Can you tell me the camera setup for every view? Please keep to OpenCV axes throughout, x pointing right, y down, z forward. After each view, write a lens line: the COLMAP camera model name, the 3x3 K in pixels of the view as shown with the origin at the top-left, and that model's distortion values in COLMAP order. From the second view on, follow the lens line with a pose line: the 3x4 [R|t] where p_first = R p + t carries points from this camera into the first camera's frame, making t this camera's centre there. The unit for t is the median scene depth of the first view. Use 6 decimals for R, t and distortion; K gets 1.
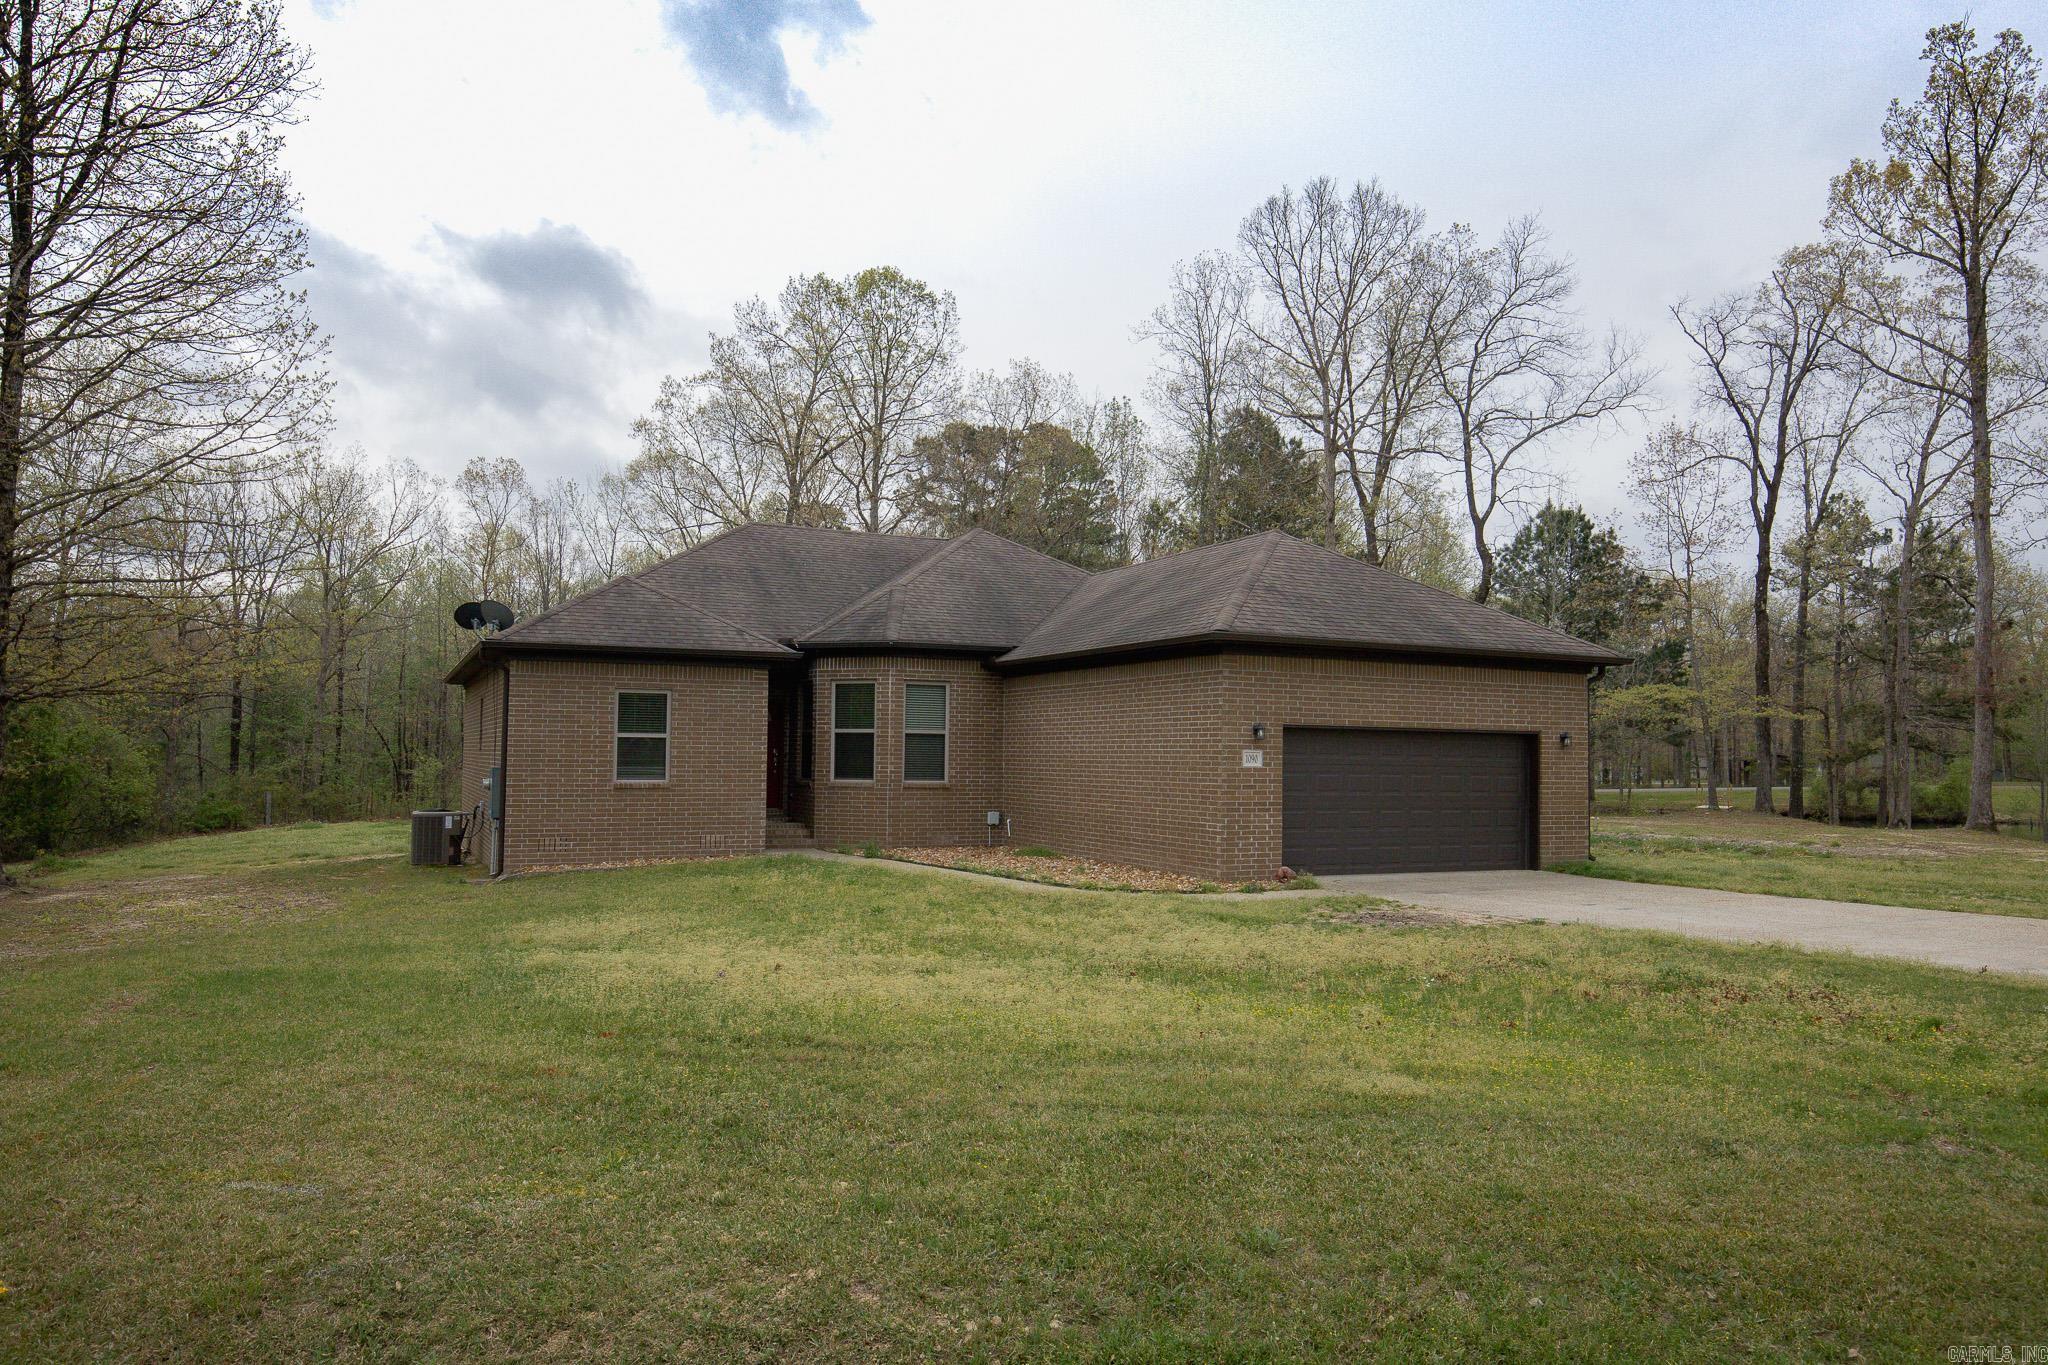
lens RADIAL K [[1323.2, 0, 1004.4], [0, 1323.2, 673.8], [0, 0, 1]] dist [0.004667, -0.006157]
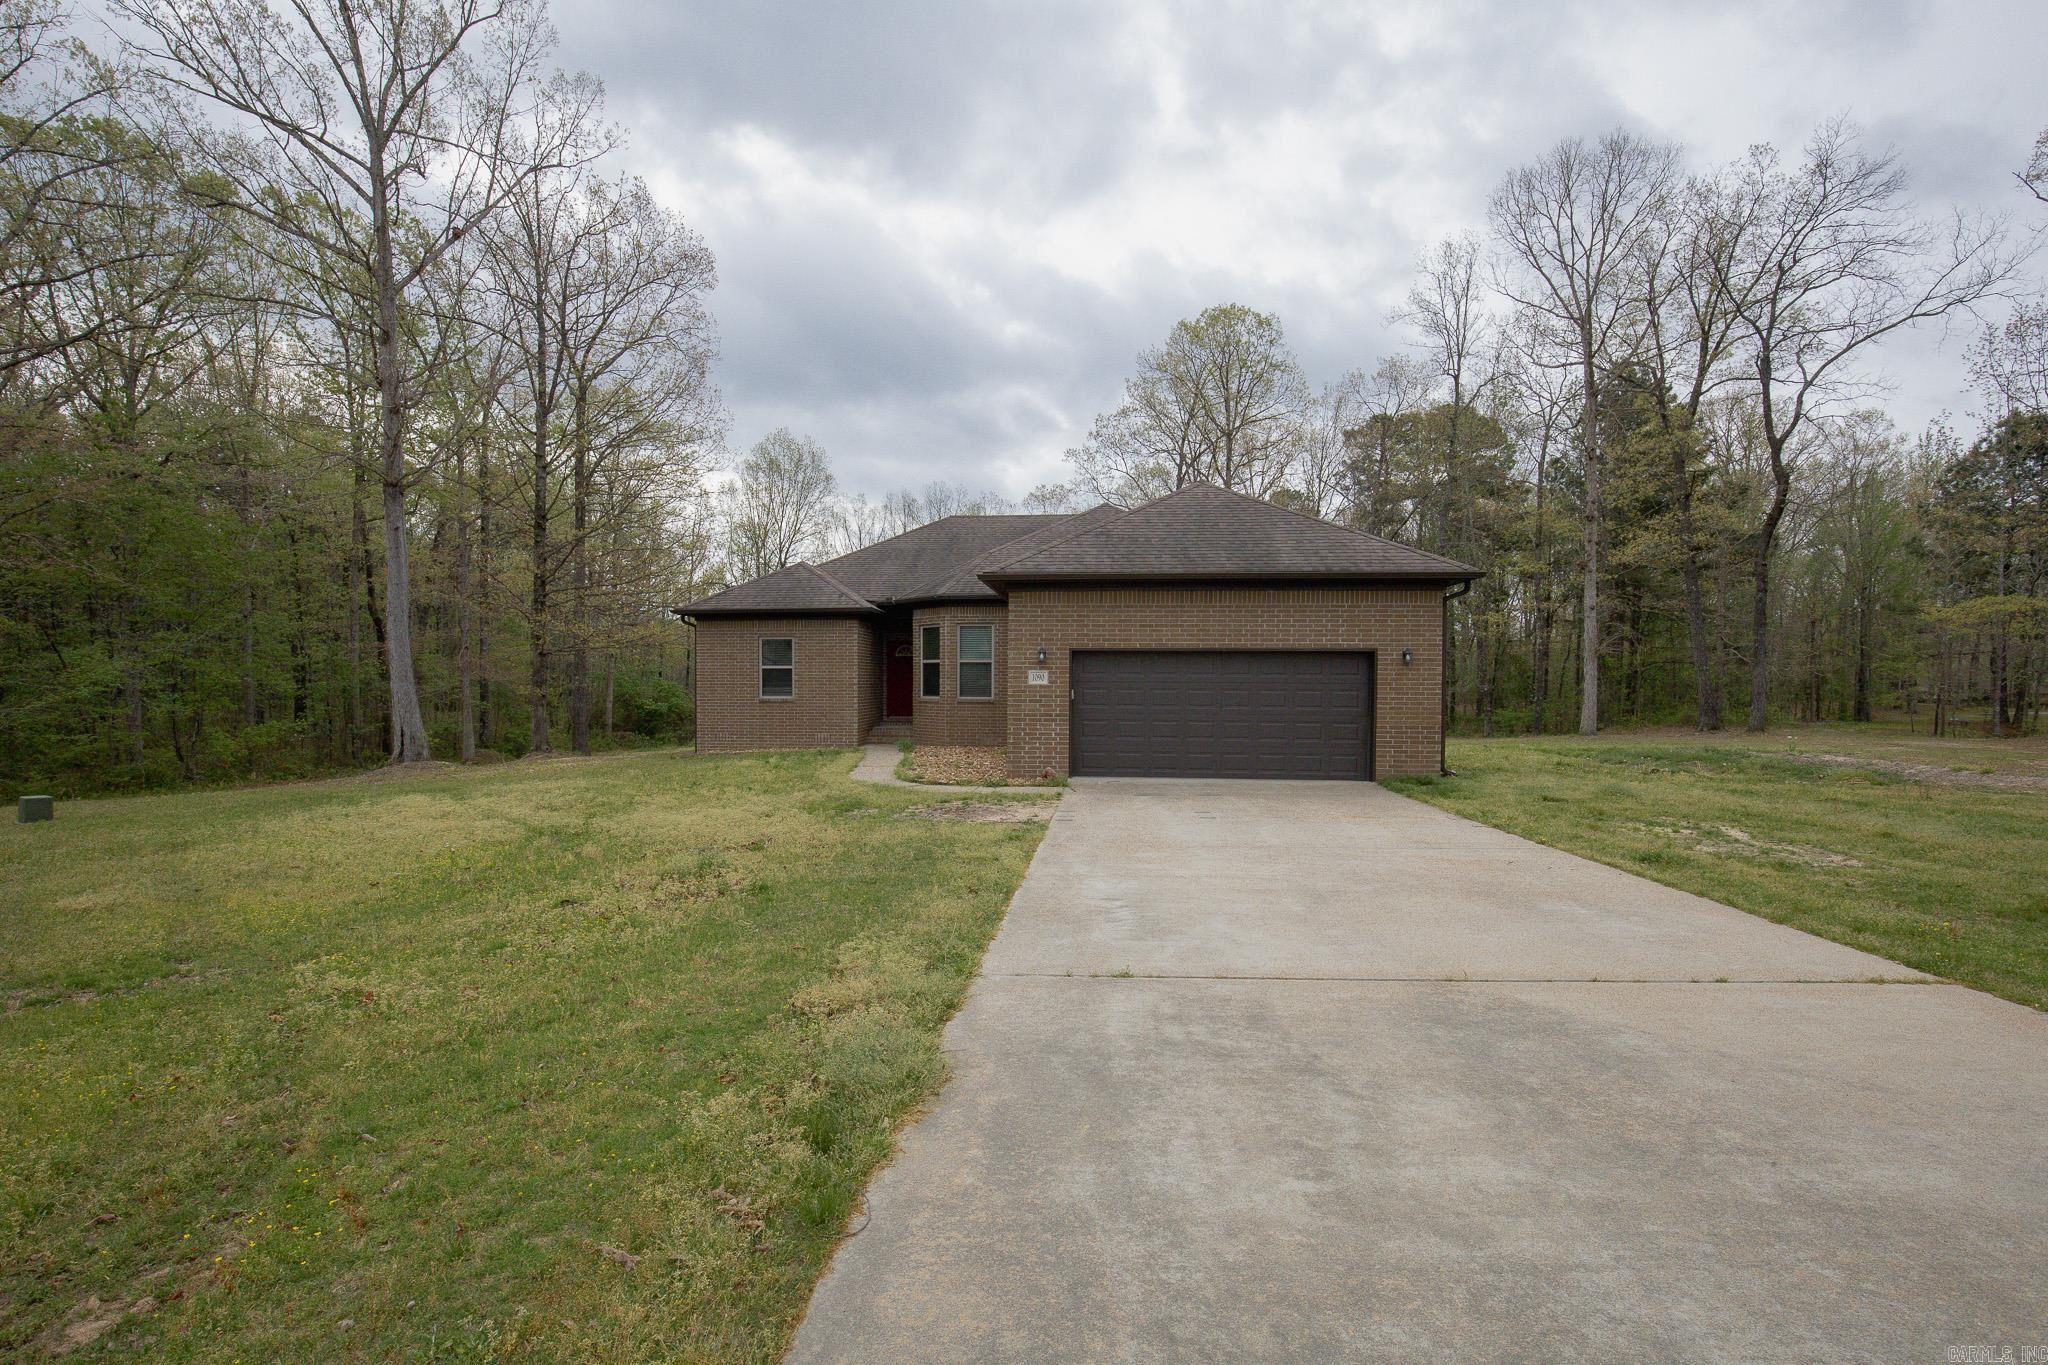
lens RADIAL K [[946.0, 0, 1019.3], [0, 946.0, 680.3], [0, 0, 1]] dist [-0.034498, 0.006990]
pose [[0.854980, -0.009022, -0.518583, 0.515297], [0.039428, 0.998086, 0.047641, 0.020865], [0.517161, -0.061179, 0.853699, 0.214747]]
